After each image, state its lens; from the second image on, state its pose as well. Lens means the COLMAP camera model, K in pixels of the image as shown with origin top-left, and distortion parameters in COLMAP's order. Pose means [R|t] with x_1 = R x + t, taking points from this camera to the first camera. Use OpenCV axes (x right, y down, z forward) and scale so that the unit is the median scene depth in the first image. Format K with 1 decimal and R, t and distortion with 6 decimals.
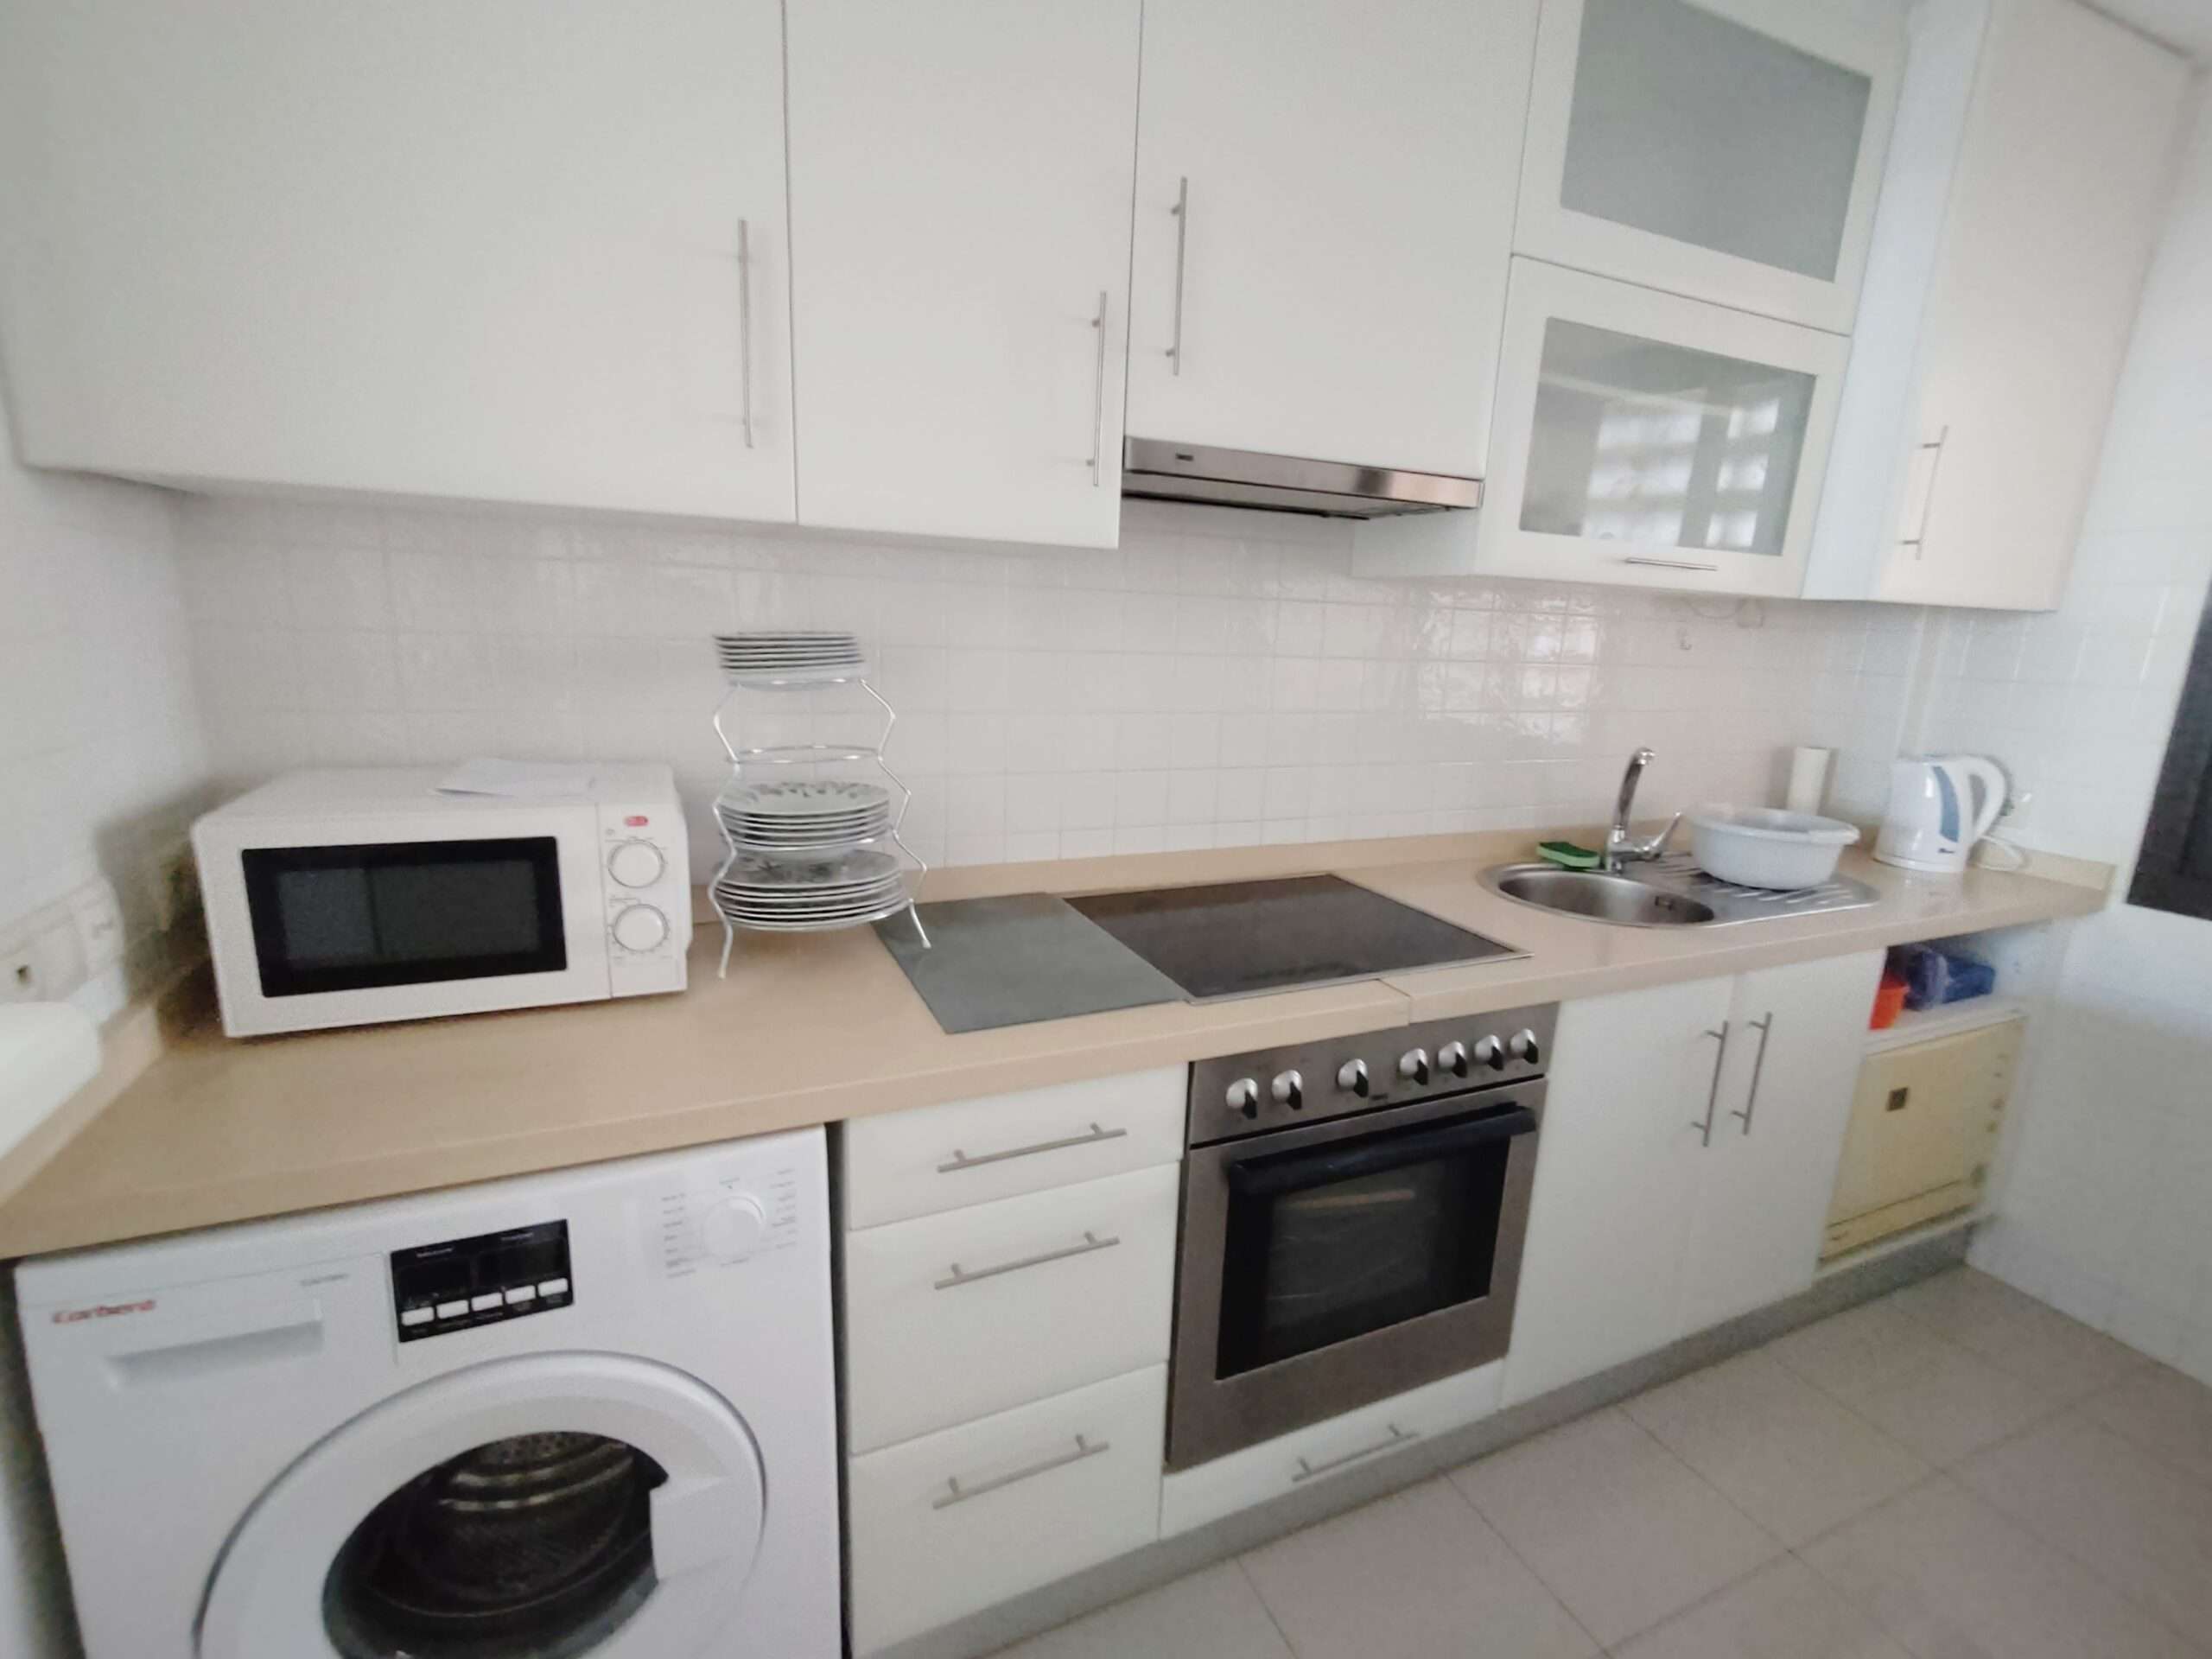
lens RADIAL K [[1013.8, 0, 1112.9], [0, 1013.8, 828.5], [0, 0, 1]] dist [-0.001698, 0.003086]
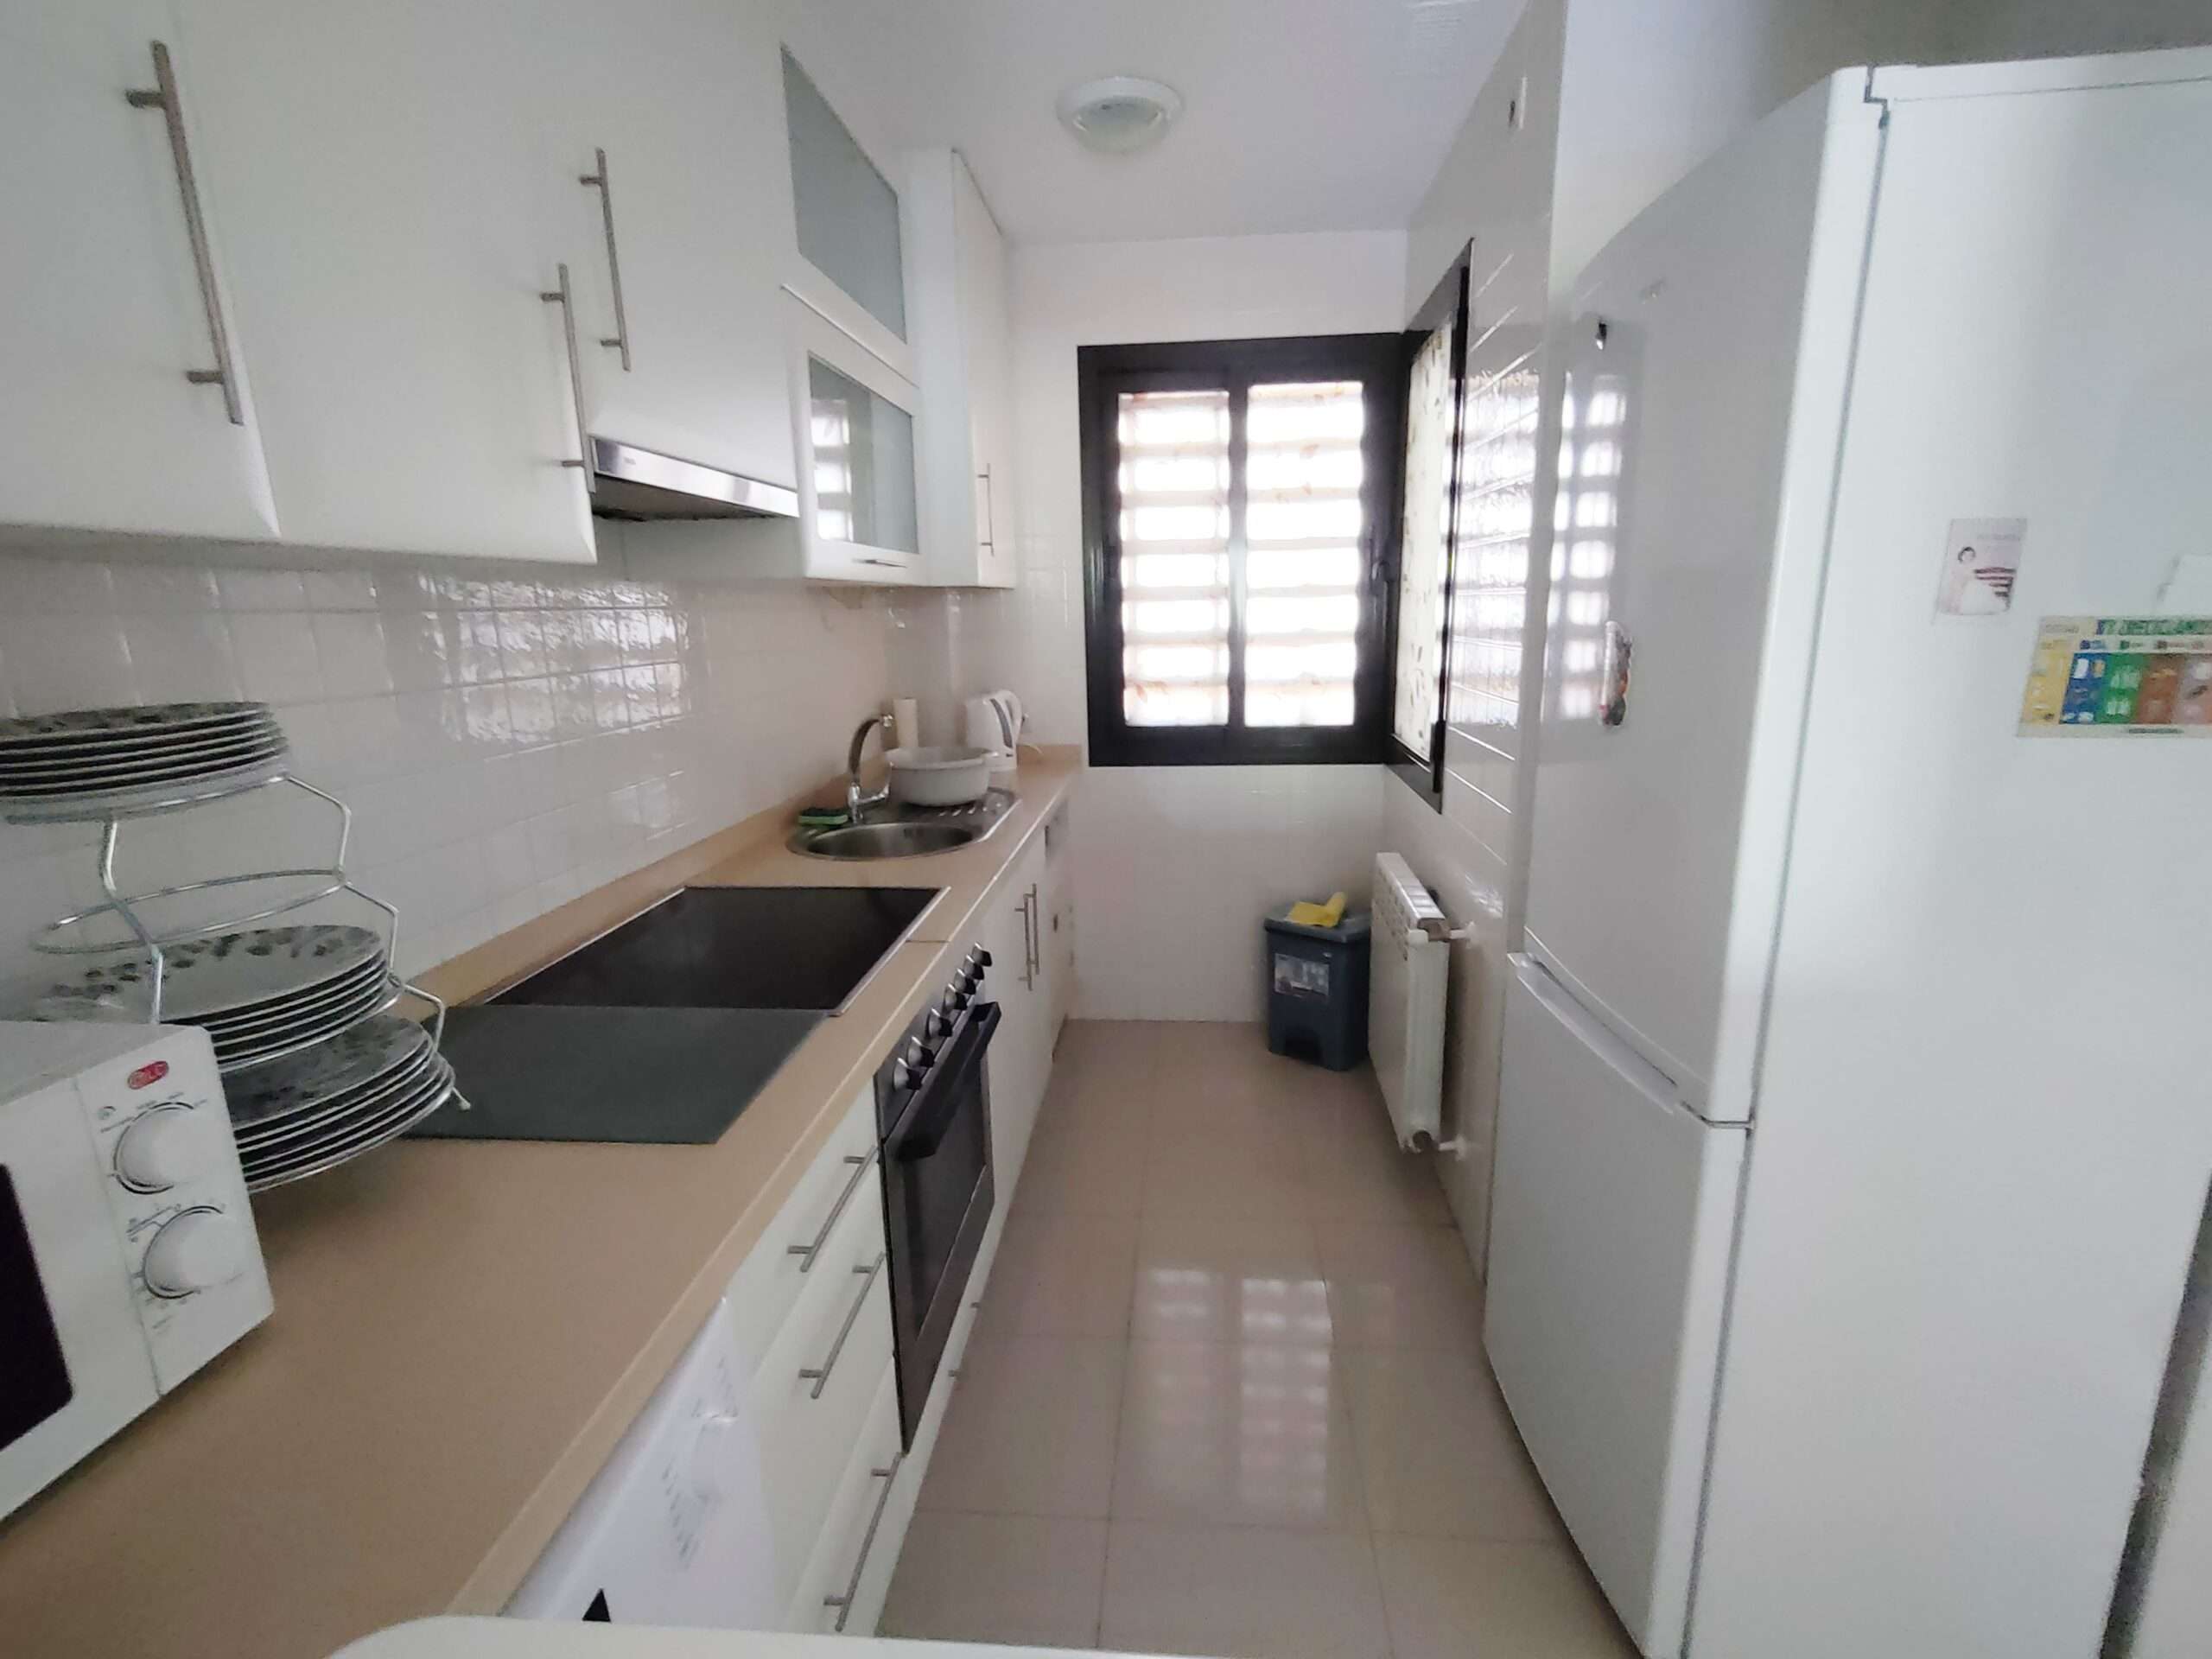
lens RADIAL K [[1013.8, 0, 1113.1], [0, 1013.8, 832.6], [0, 0, 1]] dist [-0.001698, 0.003086]
pose [[0.492823, -0.243336, 0.835412, -0.469630], [0.224419, 0.963164, 0.148158, -0.072653], [-0.840691, 0.114467, 0.529278, 0.172828]]
